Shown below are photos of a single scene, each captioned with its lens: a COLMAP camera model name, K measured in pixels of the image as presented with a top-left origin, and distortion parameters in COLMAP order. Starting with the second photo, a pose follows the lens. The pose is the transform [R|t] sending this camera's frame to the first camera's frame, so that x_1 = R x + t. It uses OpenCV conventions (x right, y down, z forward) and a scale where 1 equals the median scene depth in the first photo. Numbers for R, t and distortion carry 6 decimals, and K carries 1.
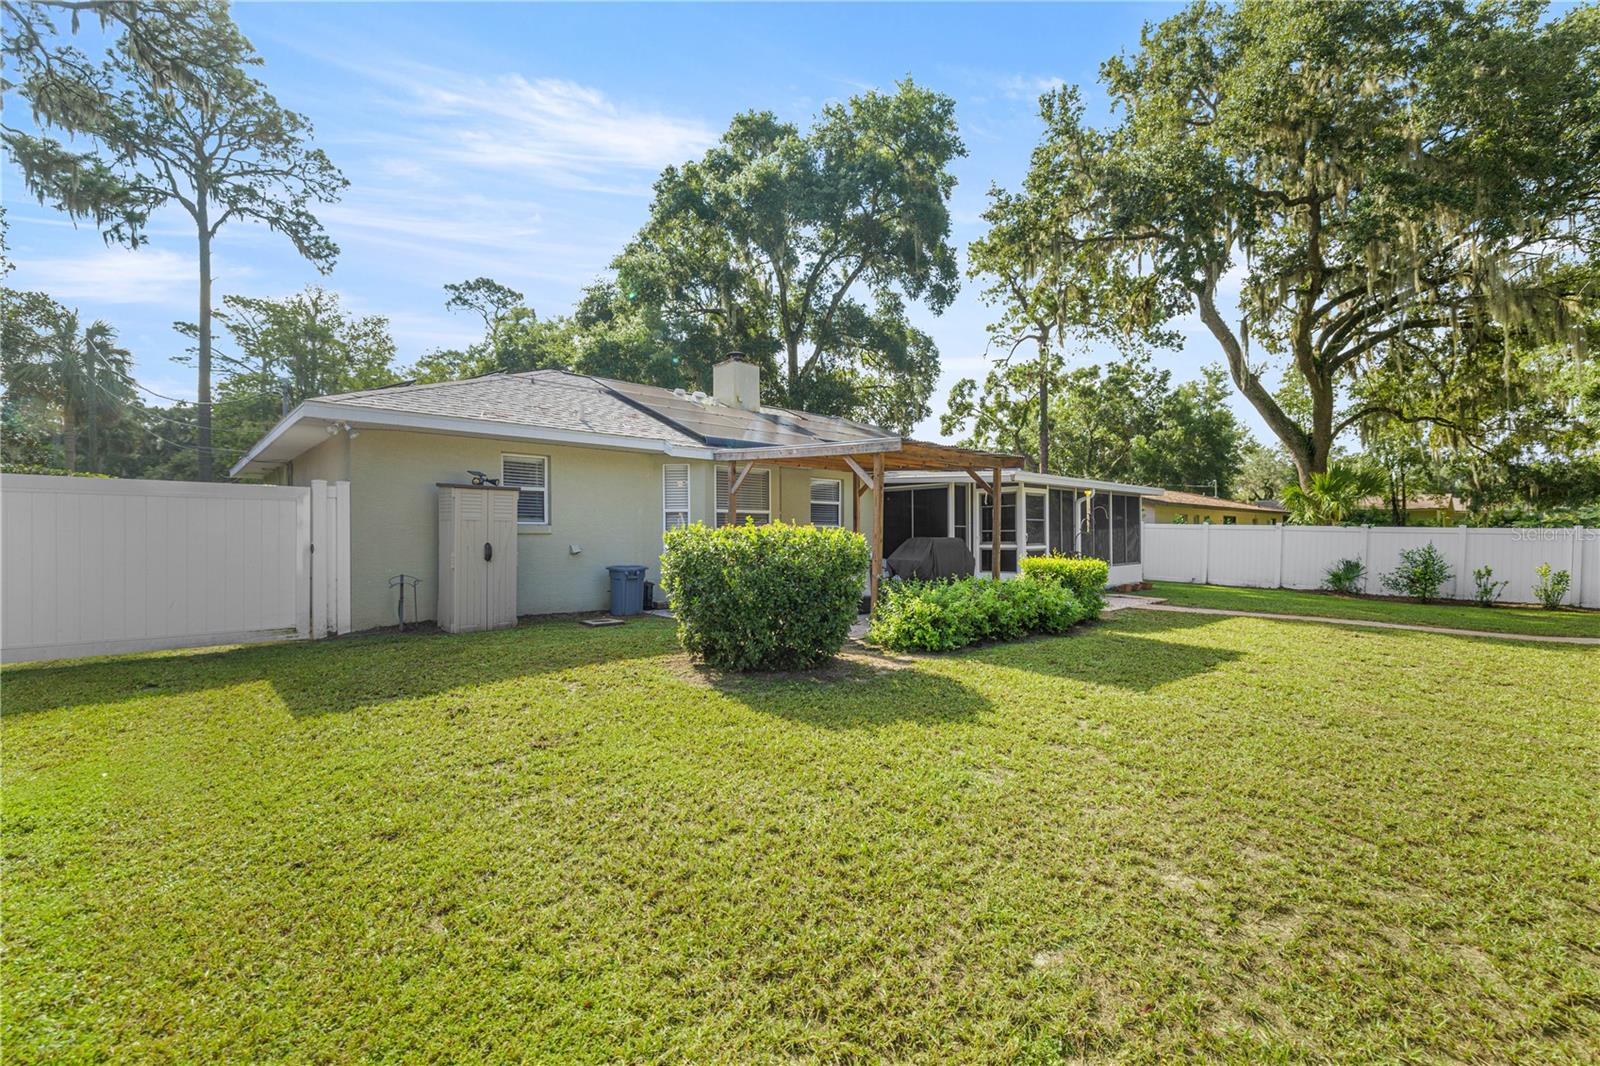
lens RADIAL K [[667.6, 0, 800.0], [0, 667.6, 533.0], [0, 0, 1]] dist [-0.002133, 0.000003]
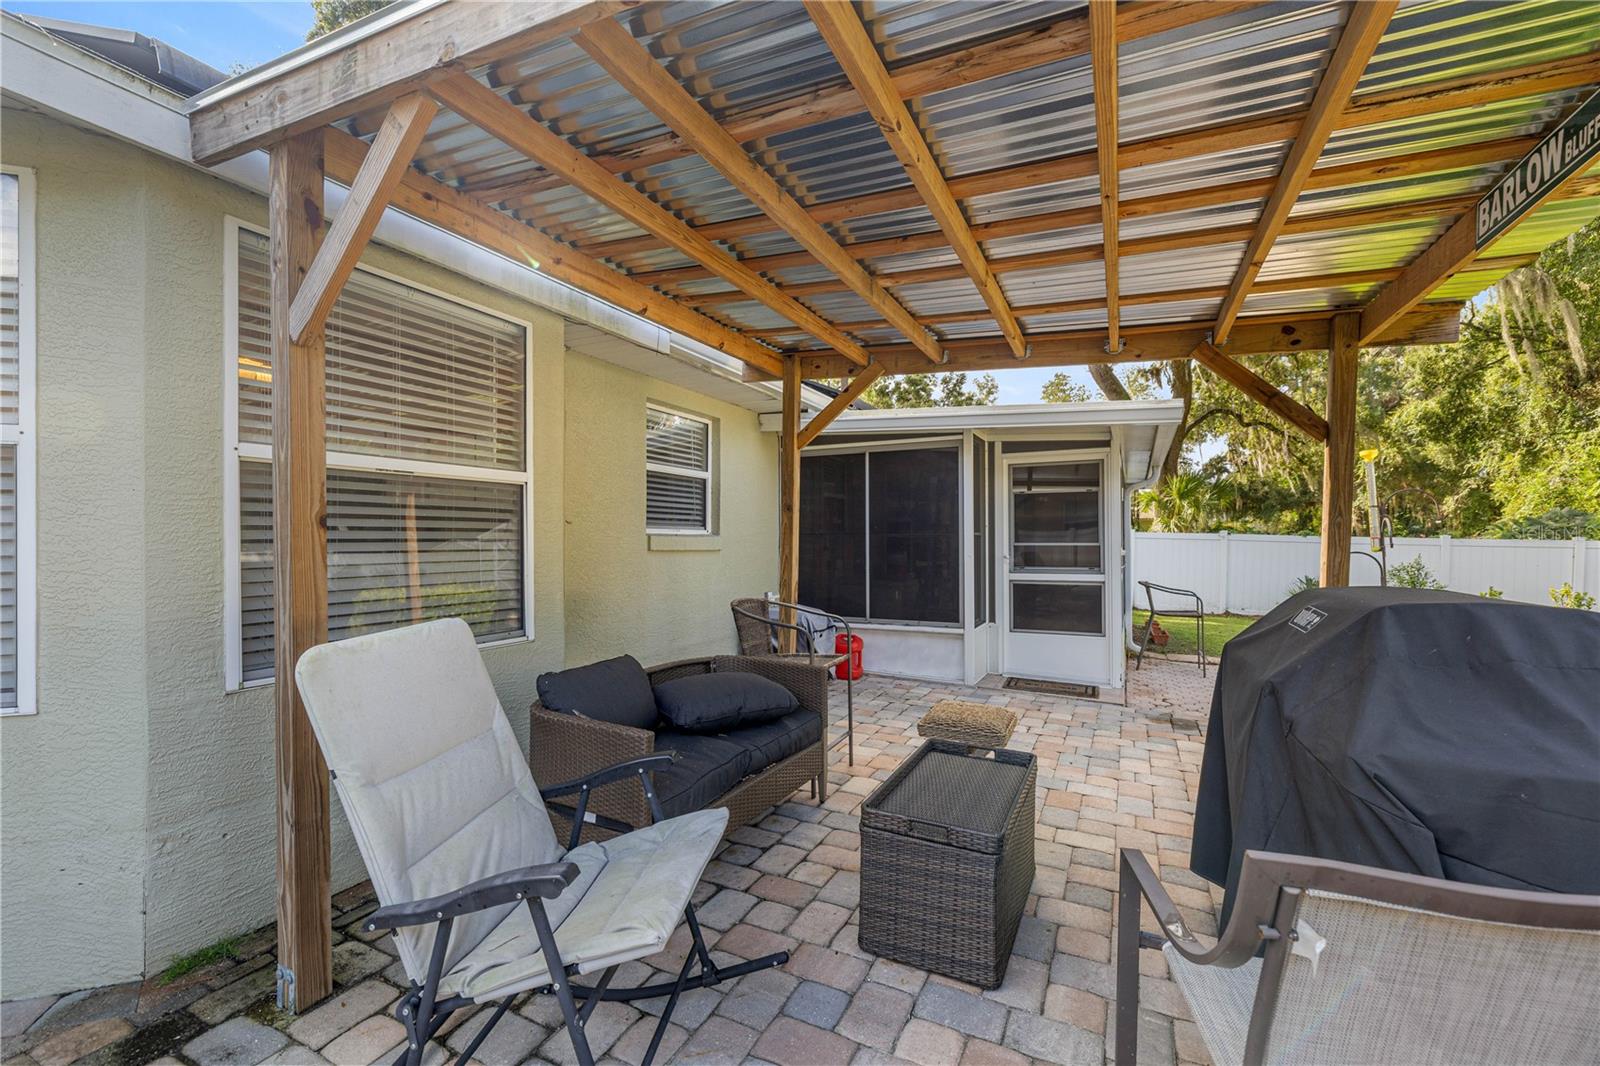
lens RADIAL K [[667.6, 0, 800.0], [0, 667.6, 533.0], [0, 0, 1]] dist [-0.002133, 0.000003]
pose [[0.939671, 0.007220, 0.342003, -0.007263], [-0.004945, 0.999959, -0.007522, -0.001547], [-0.342044, 0.005377, 0.939669, 0.147860]]
